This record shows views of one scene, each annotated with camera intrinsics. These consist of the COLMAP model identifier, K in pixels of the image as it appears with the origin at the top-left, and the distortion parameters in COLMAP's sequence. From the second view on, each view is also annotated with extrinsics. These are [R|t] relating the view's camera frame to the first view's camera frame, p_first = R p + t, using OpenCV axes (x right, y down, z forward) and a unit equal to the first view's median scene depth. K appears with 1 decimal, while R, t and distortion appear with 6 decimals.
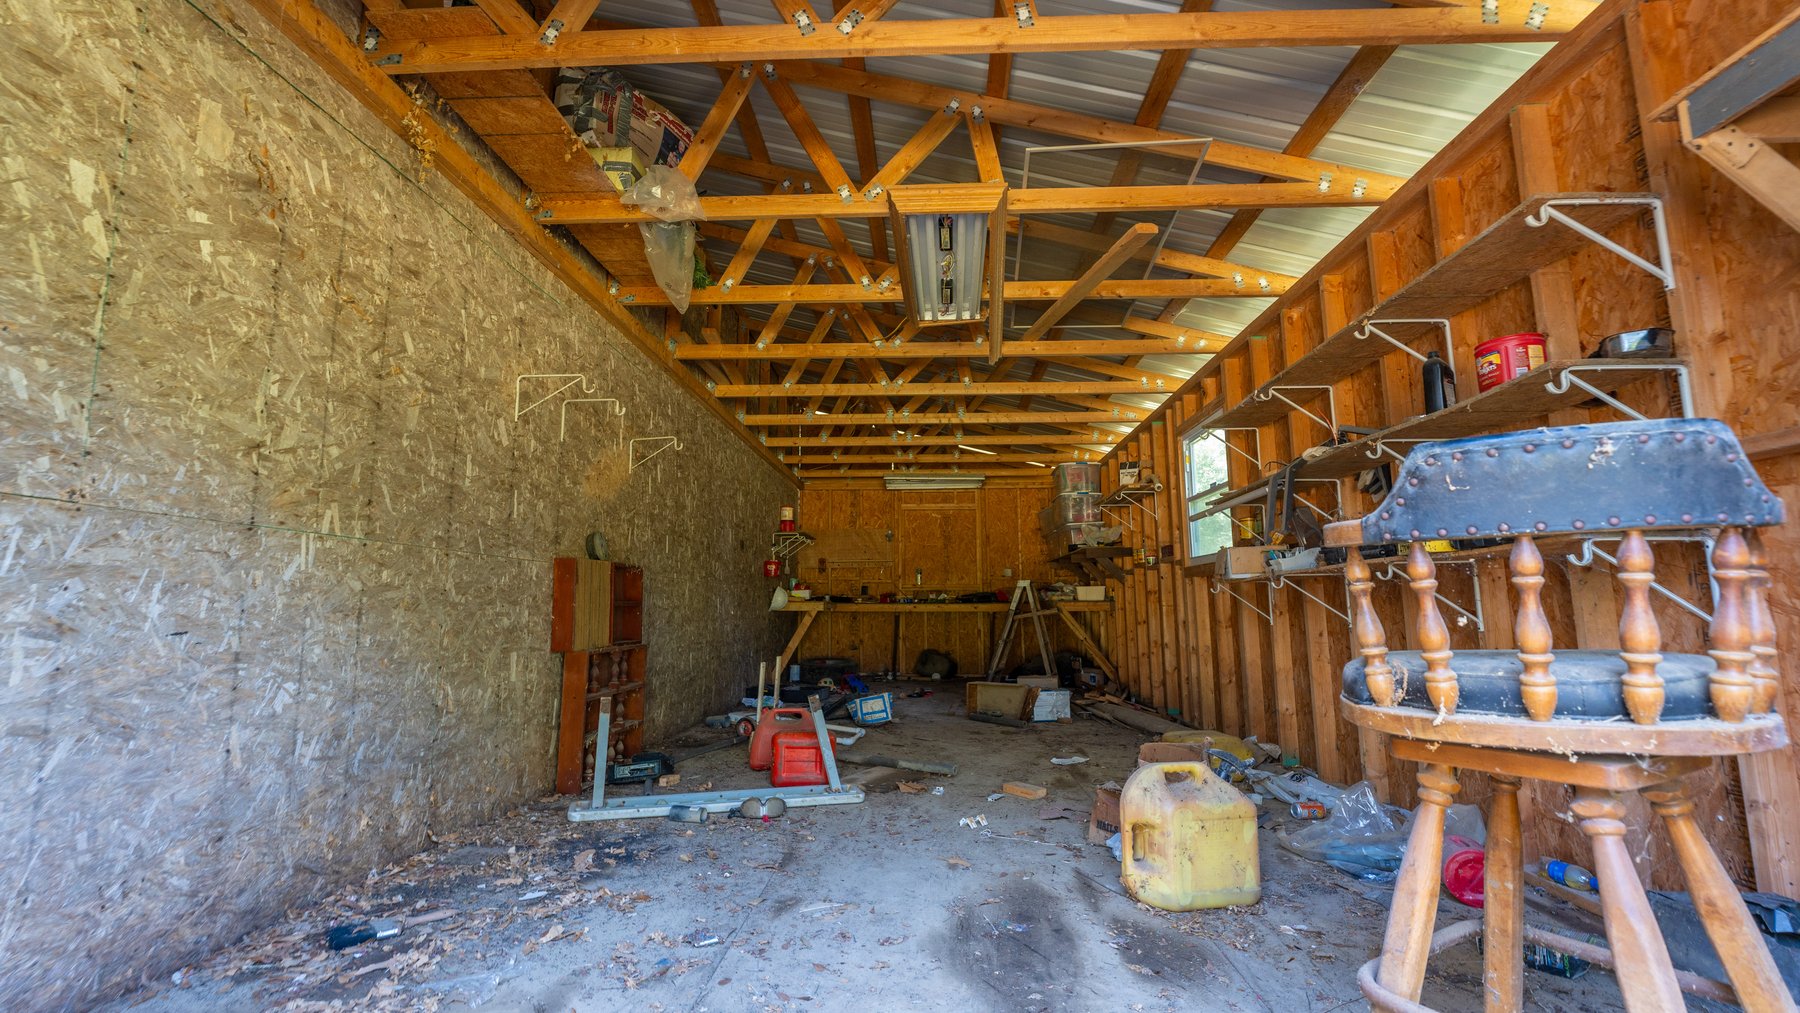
lens RADIAL K [[785.2, 0, 900.6], [0, 785.2, 498.3], [0, 0, 1]] dist [0.000935, 0.000063]
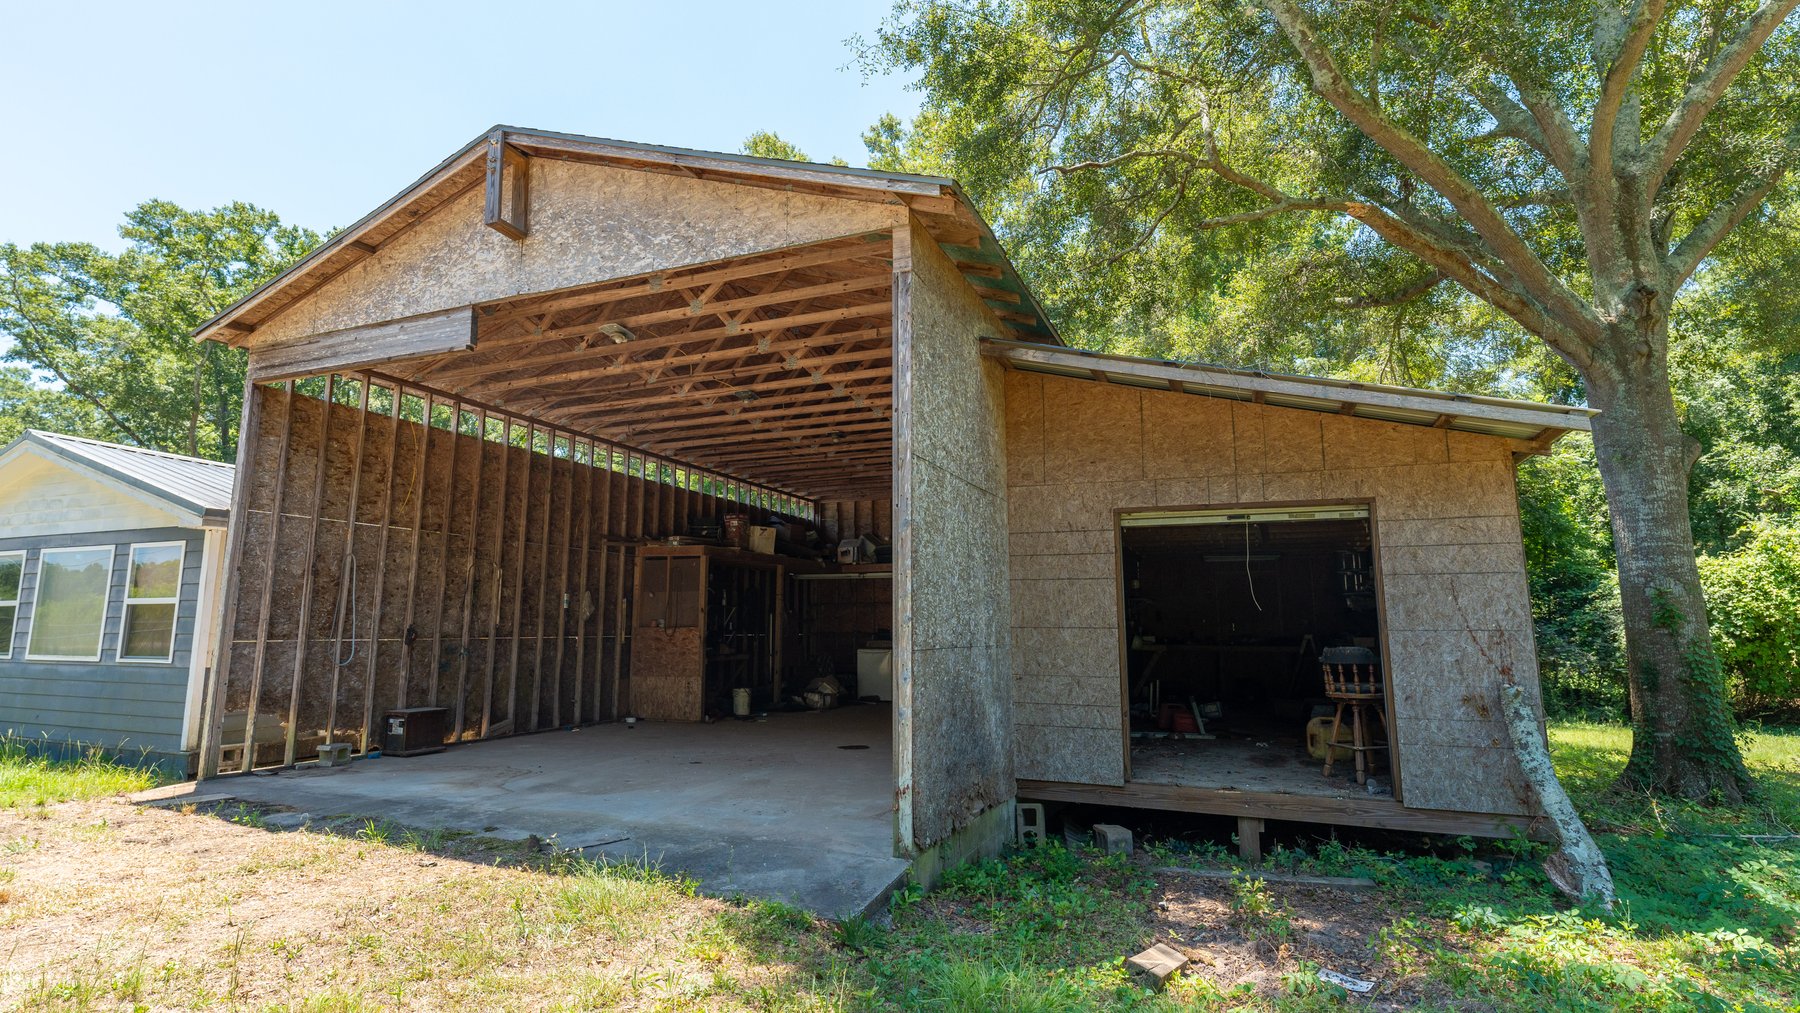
lens RADIAL K [[879.5, 0, 855.5], [0, 879.5, 486.8], [0, 0, 1]] dist [-0.000080, 0.000146]
pose [[0.929170, -0.050298, -0.366215, -0.018168], [0.044537, 0.998715, -0.024169, -0.159598], [0.366960, 0.006147, 0.930216, -0.809372]]
